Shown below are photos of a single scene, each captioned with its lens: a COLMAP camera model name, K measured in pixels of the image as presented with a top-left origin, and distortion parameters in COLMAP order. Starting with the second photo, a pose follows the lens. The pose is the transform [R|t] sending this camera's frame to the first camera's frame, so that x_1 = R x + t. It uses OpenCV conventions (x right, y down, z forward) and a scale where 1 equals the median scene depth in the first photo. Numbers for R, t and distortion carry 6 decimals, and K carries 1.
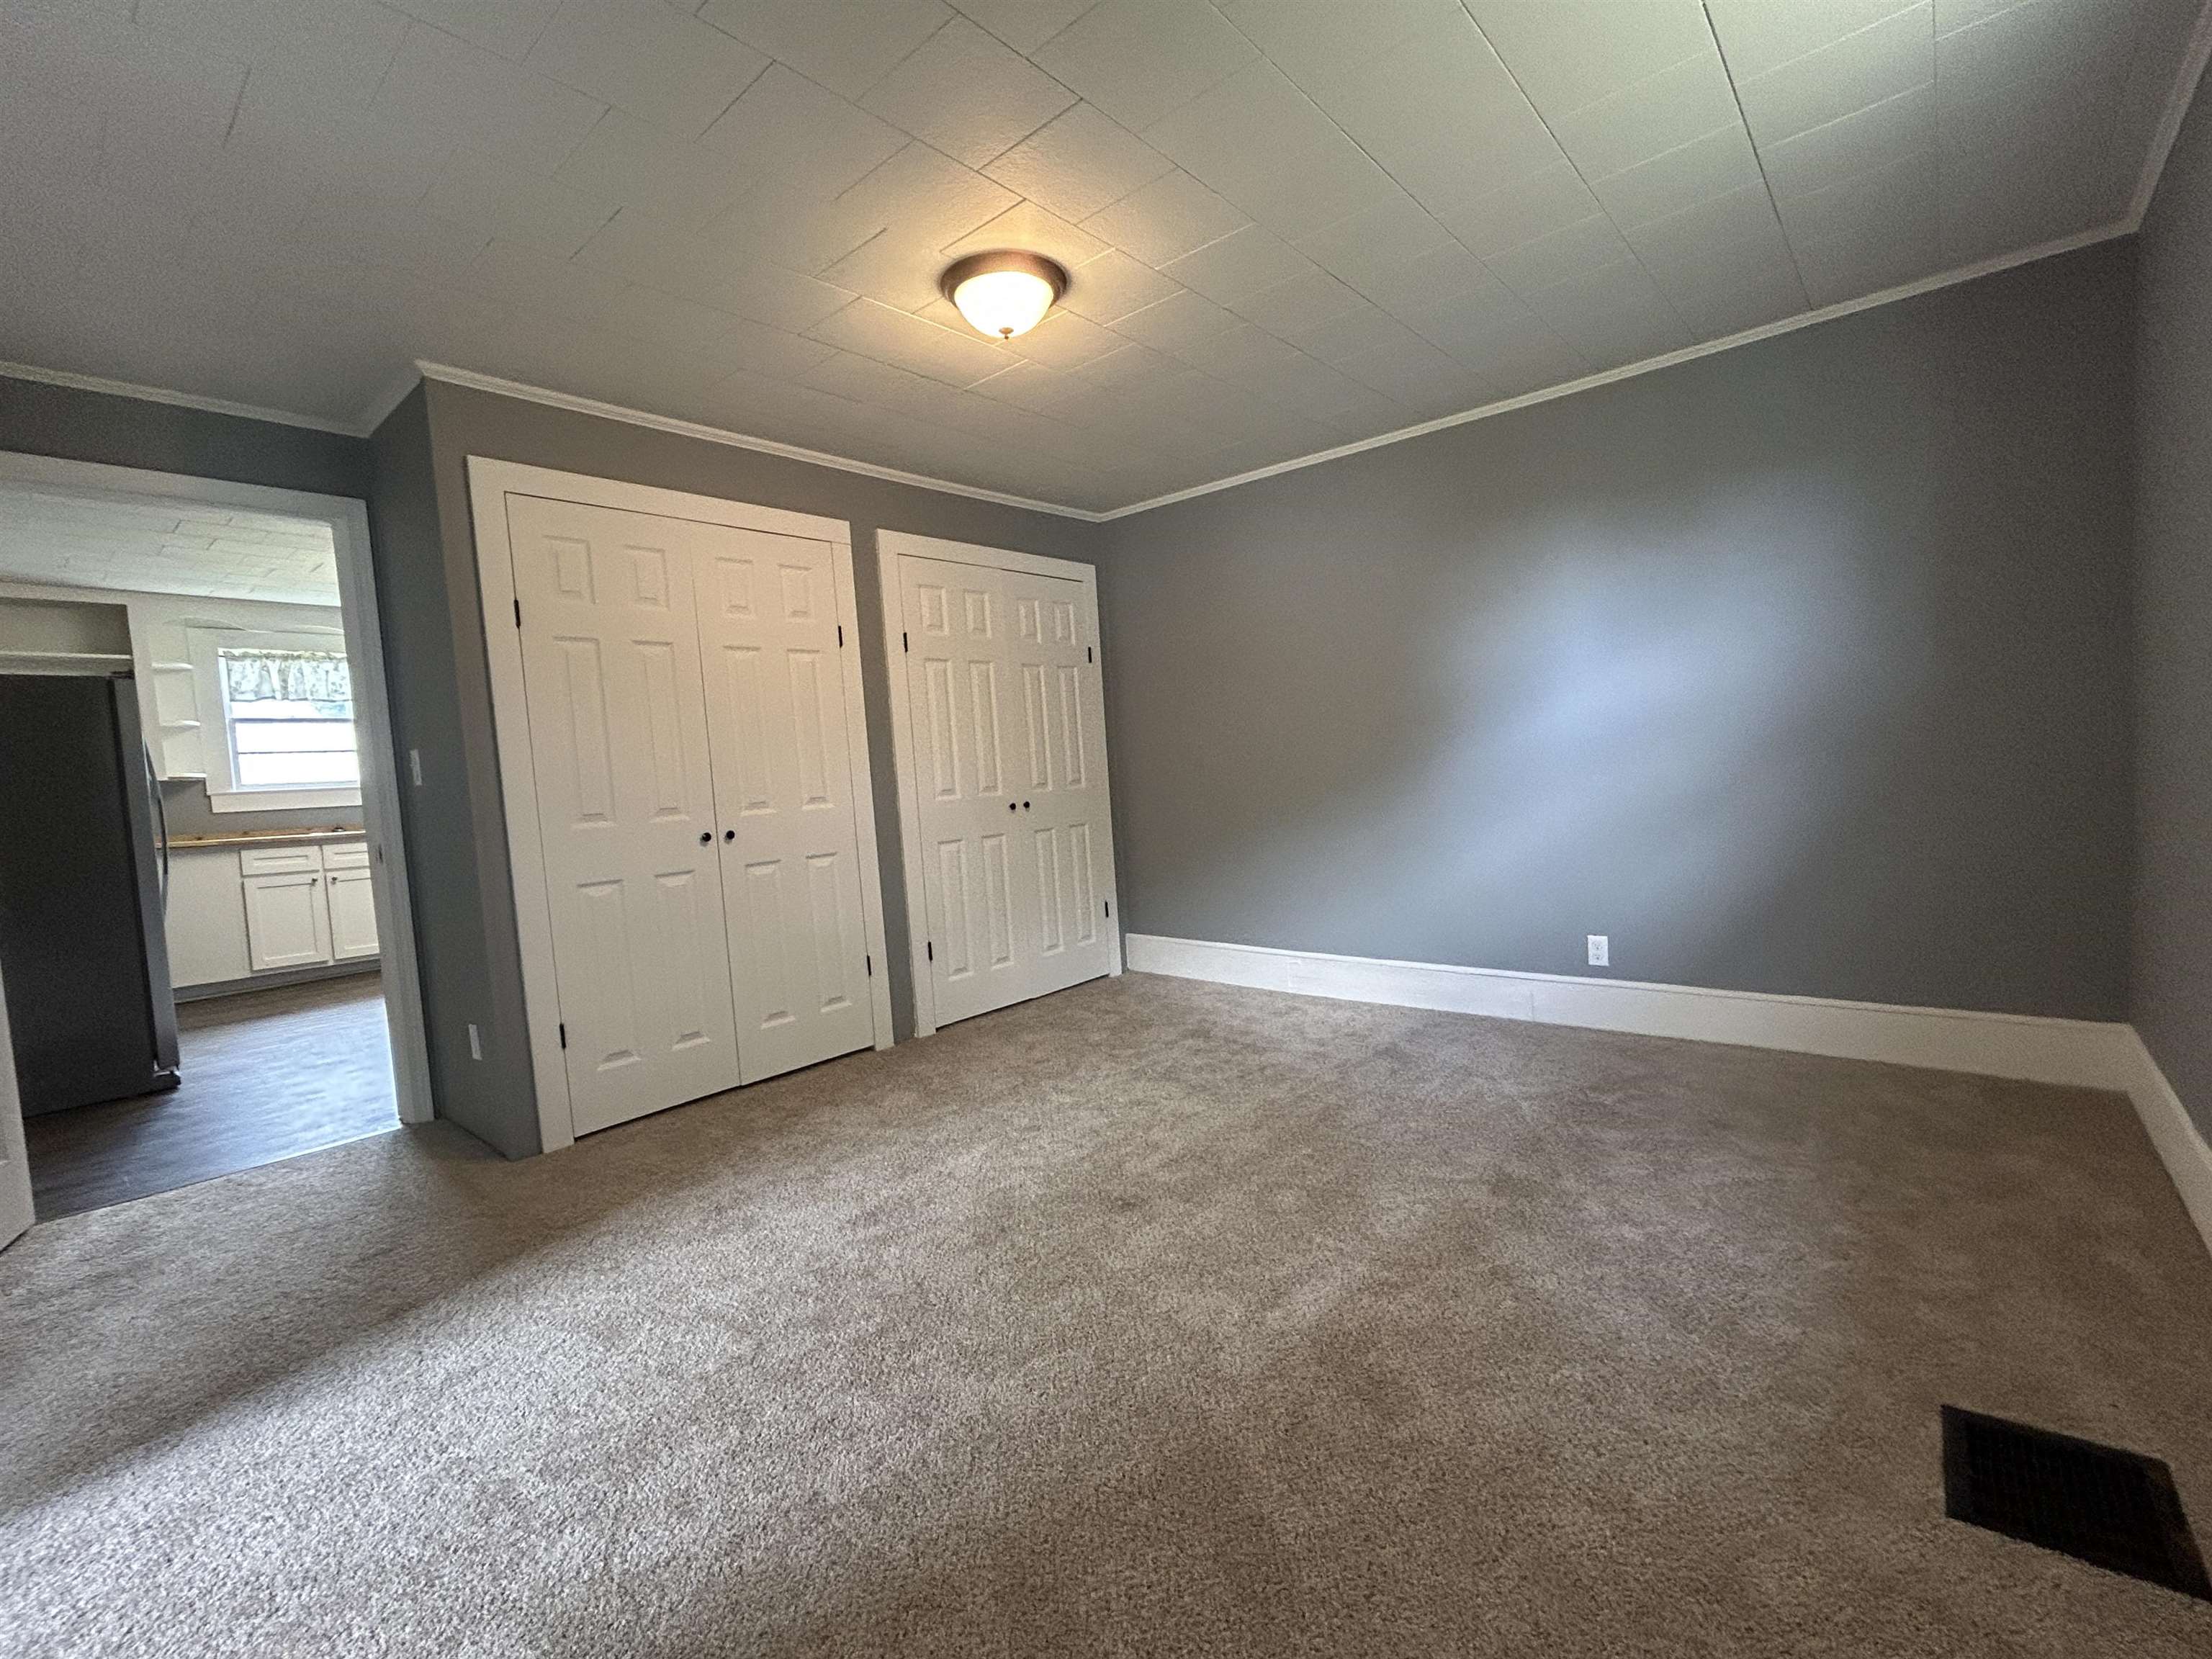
lens RADIAL K [[966.8, 0, 1106.0], [0, 966.8, 829.5], [0, 0, 1]] dist [0.006255, 0.000295]
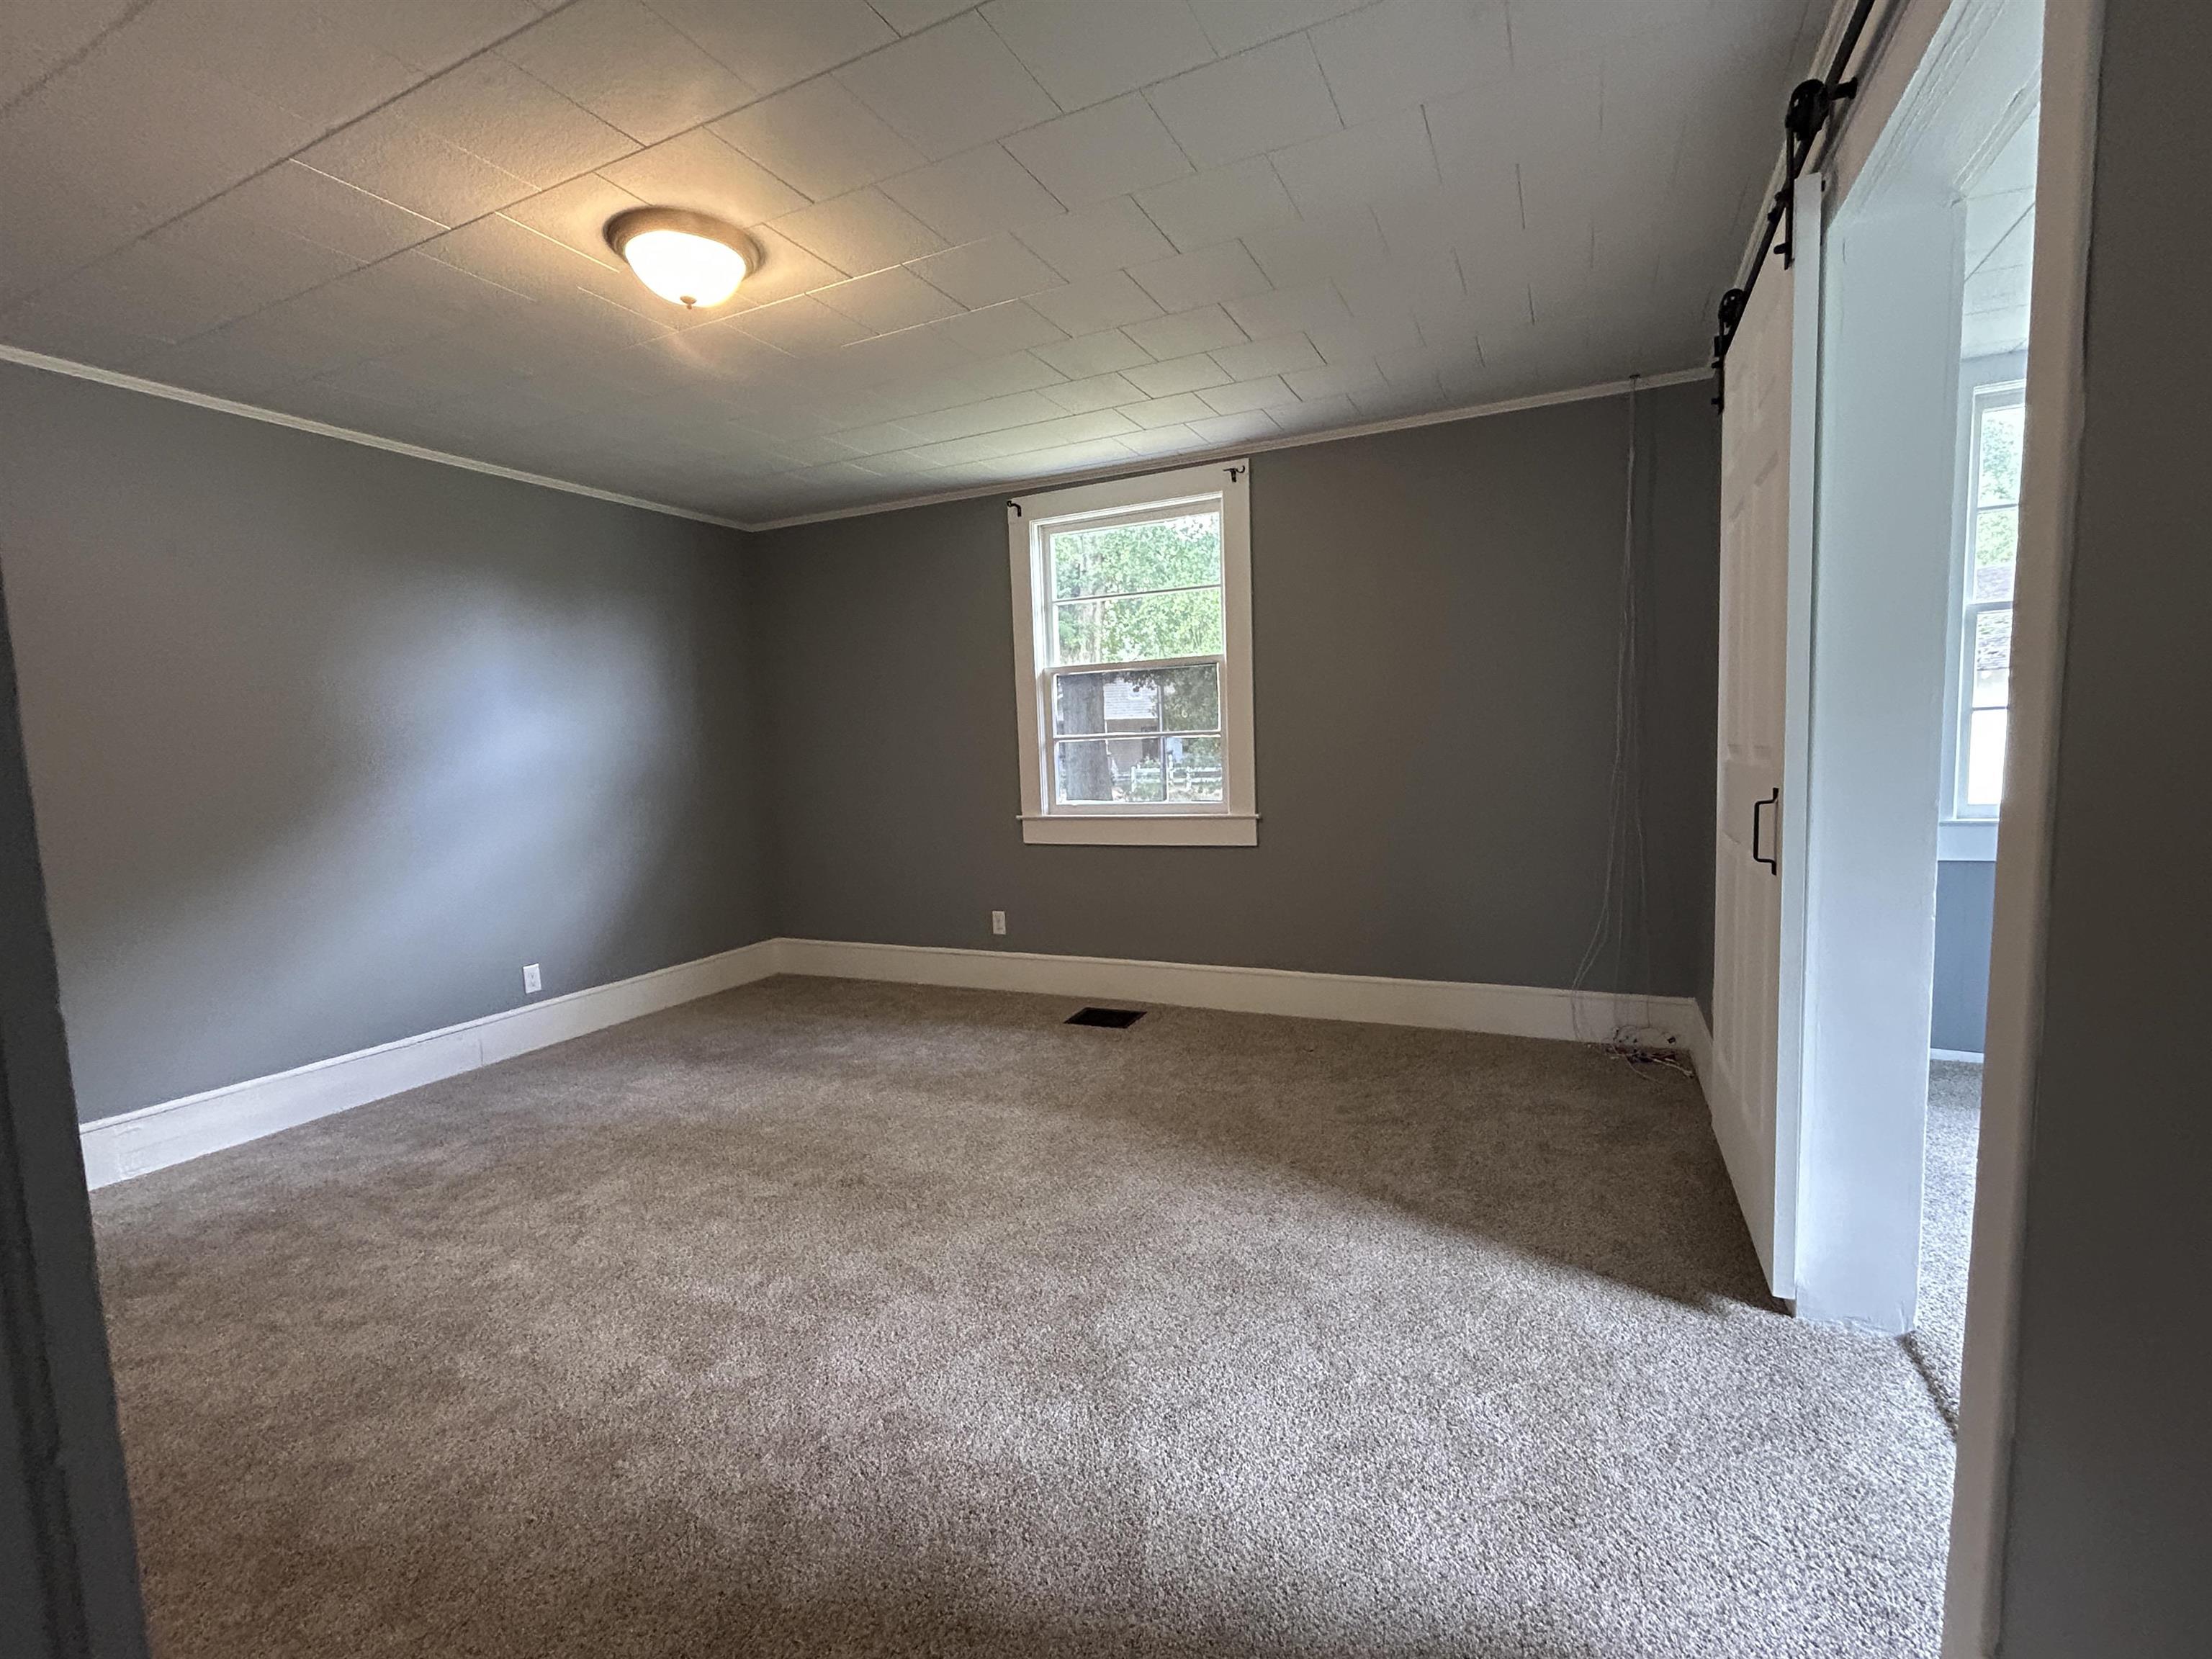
lens RADIAL K [[973.3, 0, 1106.0], [0, 973.3, 829.5], [0, 0, 1]] dist [0.001796, 0.000589]
pose [[-0.264516, -0.011150, 0.964317, -0.866785], [0.116756, 0.992208, 0.043499, -0.018132], [-0.957288, 0.124096, -0.261153, 0.759751]]
